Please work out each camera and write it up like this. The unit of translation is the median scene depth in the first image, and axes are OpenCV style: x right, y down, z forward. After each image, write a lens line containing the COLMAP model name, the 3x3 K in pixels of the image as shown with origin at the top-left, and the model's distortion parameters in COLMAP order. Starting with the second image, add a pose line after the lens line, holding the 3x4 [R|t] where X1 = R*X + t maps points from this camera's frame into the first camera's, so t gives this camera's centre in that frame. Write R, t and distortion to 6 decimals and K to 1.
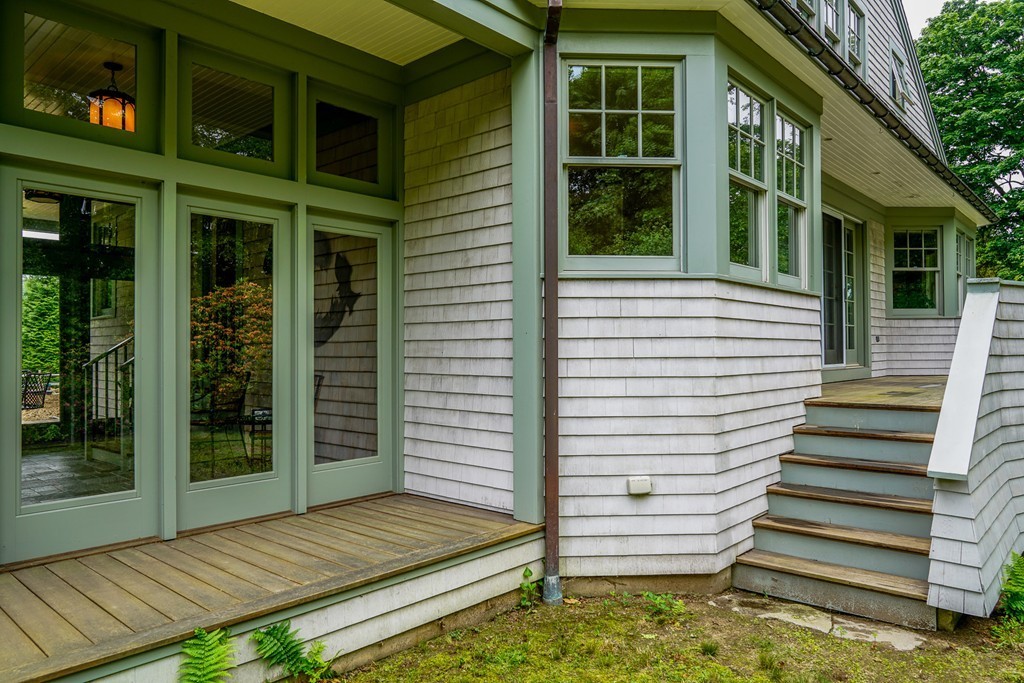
lens RADIAL K [[691.5, 0, 511.8], [0, 691.5, 339.4], [0, 0, 1]] dist [-0.028490, 0.000418]
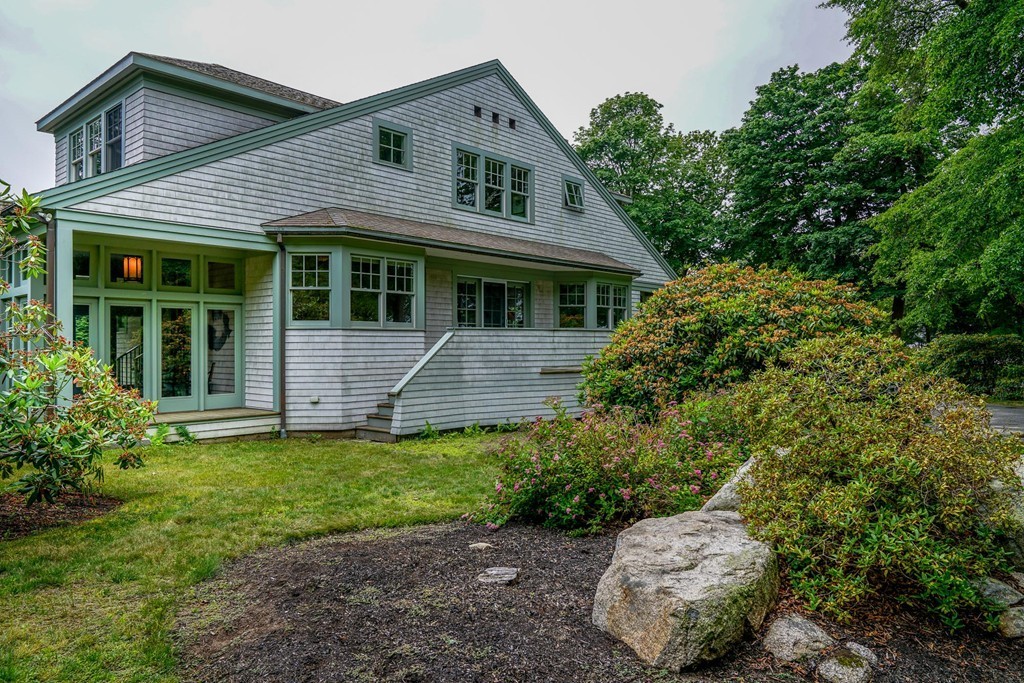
lens RADIAL K [[691.5, 0, 512.7], [0, 691.5, 344.0], [0, 0, 1]] dist [-0.028490, 0.000418]
pose [[0.999953, 0.000125, 0.009713, 0.991354], [-0.000259, 0.999905, 0.013798, -0.065187], [-0.009711, -0.013800, 0.999858, -1.925749]]
